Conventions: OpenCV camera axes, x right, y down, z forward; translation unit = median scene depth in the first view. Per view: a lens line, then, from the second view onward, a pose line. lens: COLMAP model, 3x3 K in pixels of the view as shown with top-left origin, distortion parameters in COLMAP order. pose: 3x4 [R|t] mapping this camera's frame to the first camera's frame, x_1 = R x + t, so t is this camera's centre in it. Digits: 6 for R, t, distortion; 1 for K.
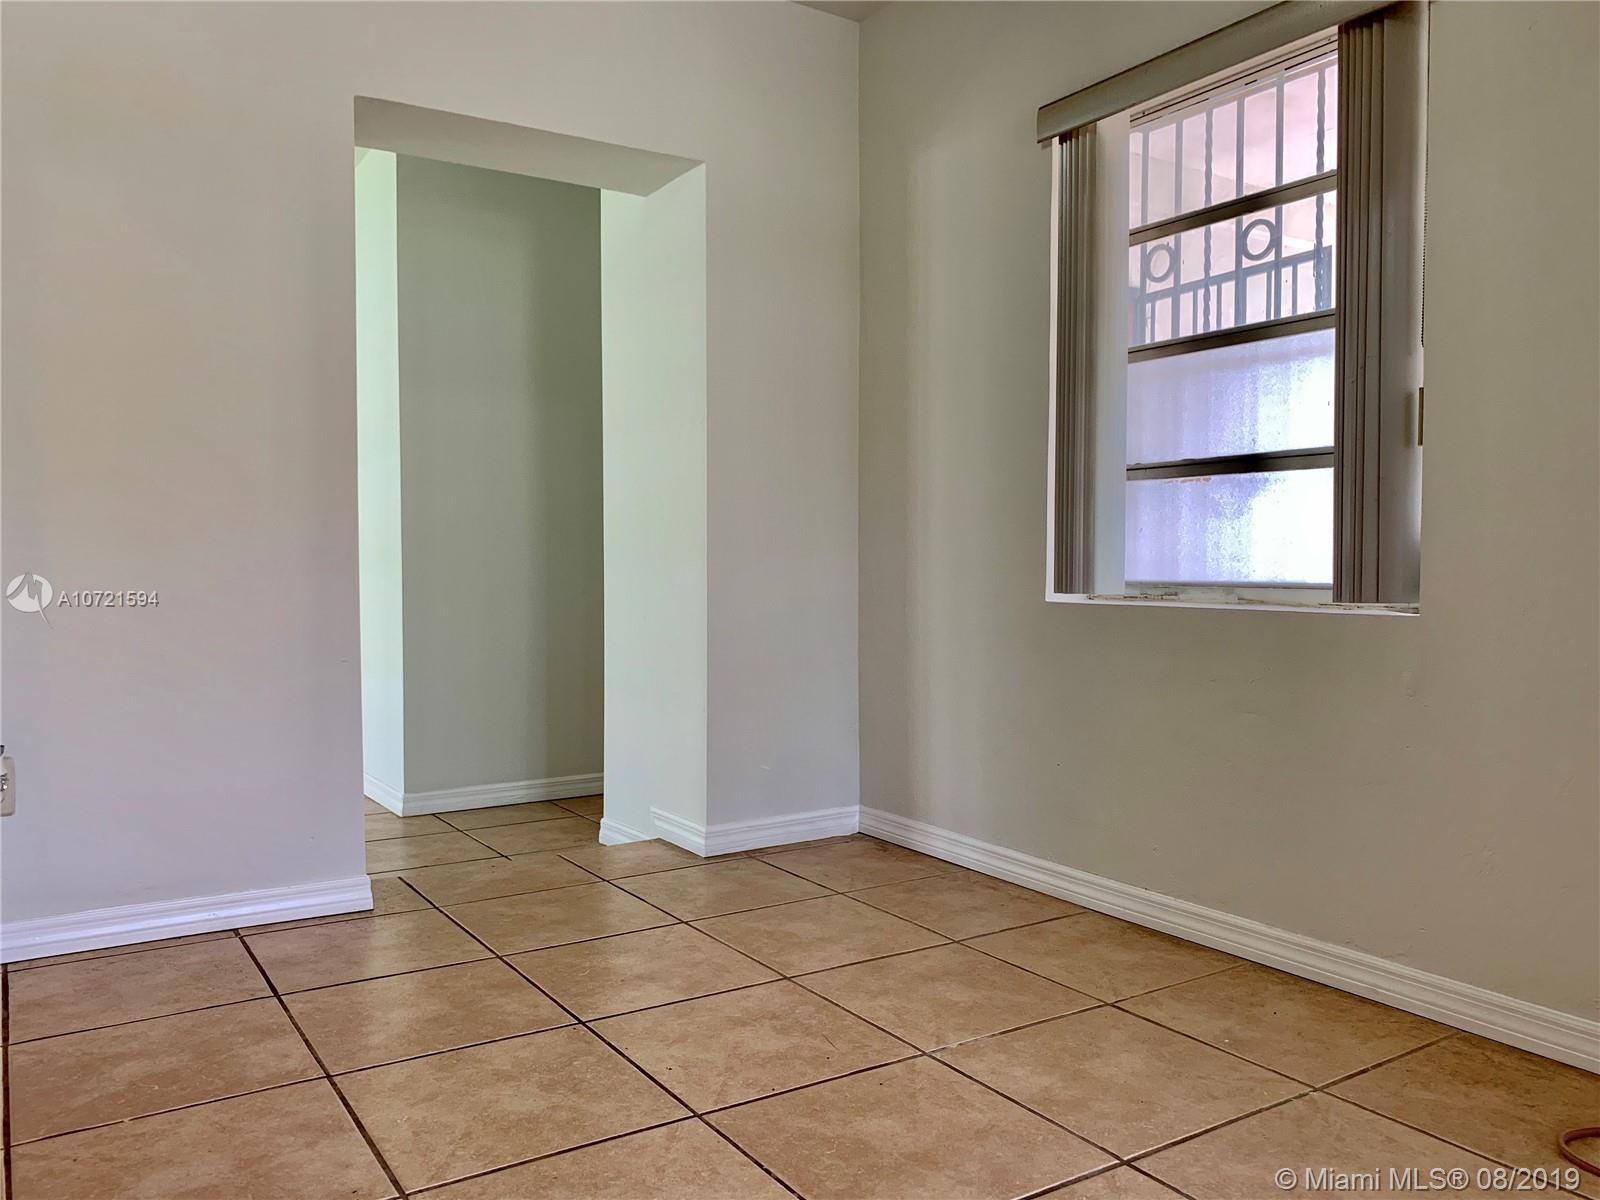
lens RADIAL K [[1229.5, 0, 794.7], [0, 1229.5, 600.1], [0, 0, 1]] dist [0.006890, -0.025282]
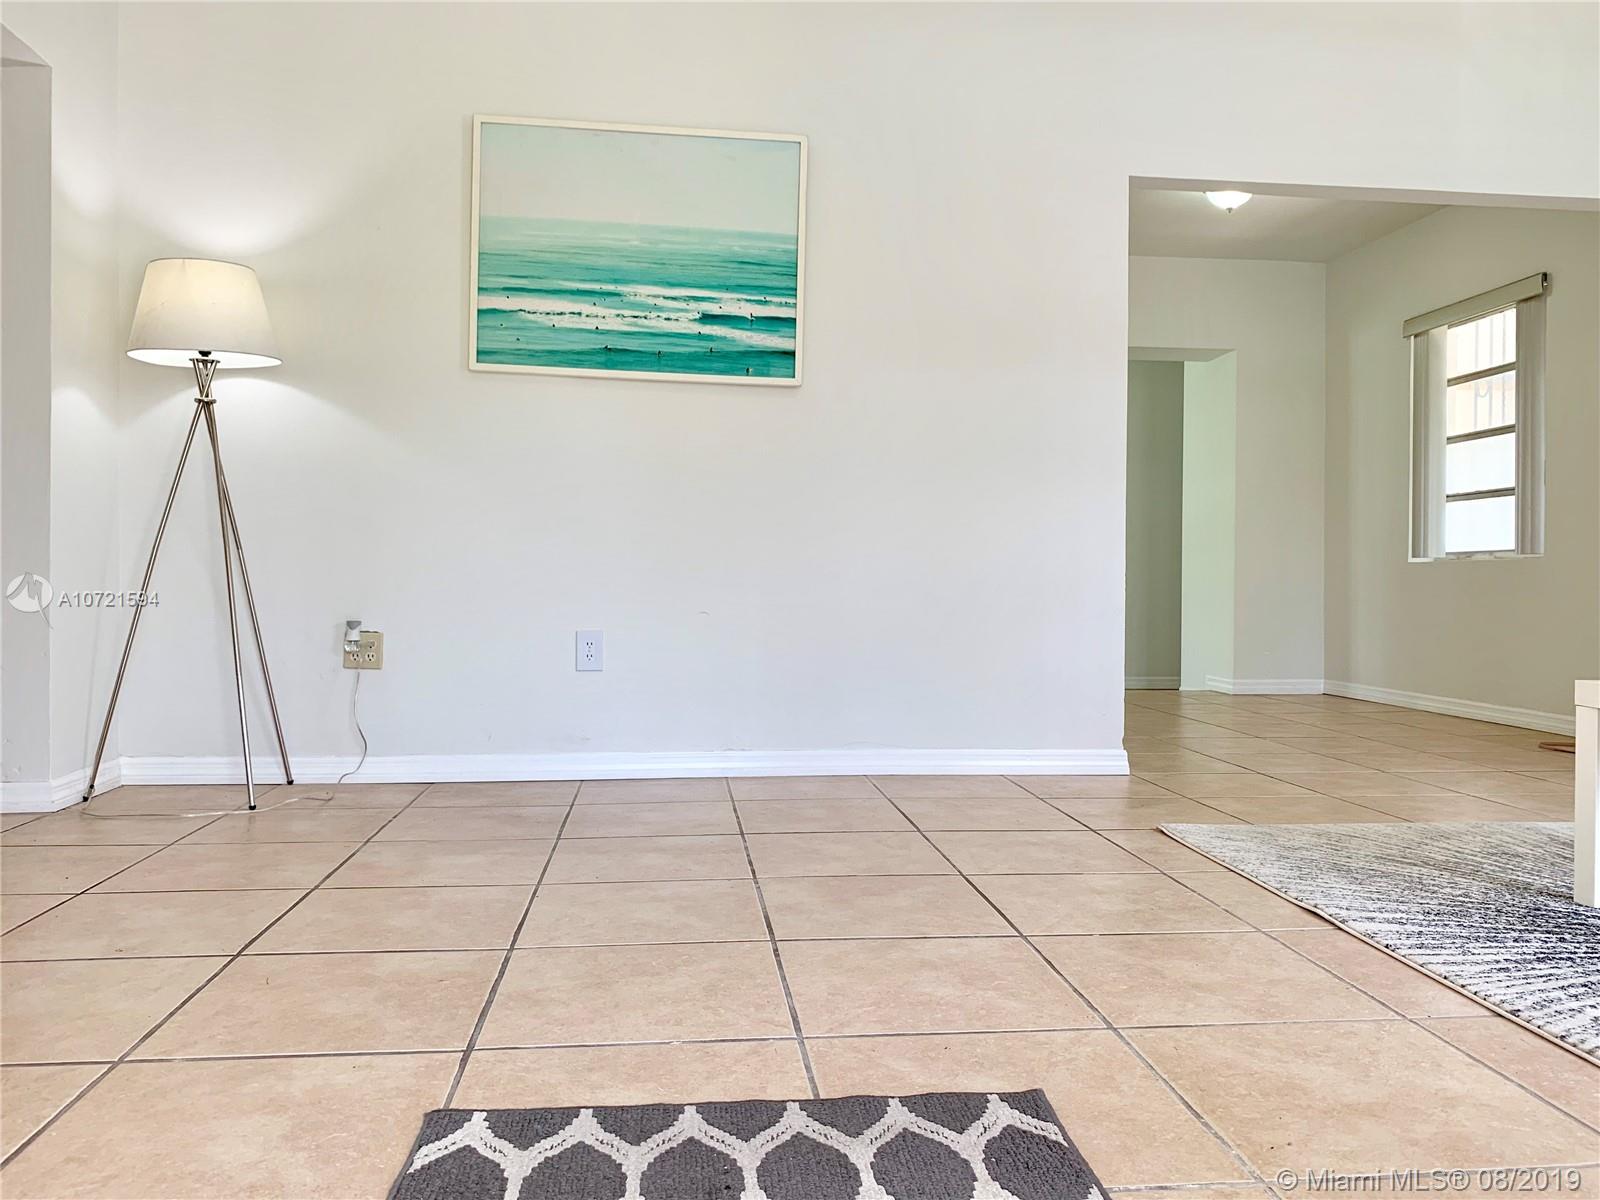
lens RADIAL K [[1229.5, 0, 803.2], [0, 1229.5, 598.7], [0, 0, 1]] dist [0.006890, -0.025282]
pose [[0.891484, 0.020876, -0.452571, 0.247587], [-0.027303, 0.999598, -0.007673, 0.108176], [0.452229, 0.019198, 0.891695, -1.298567]]
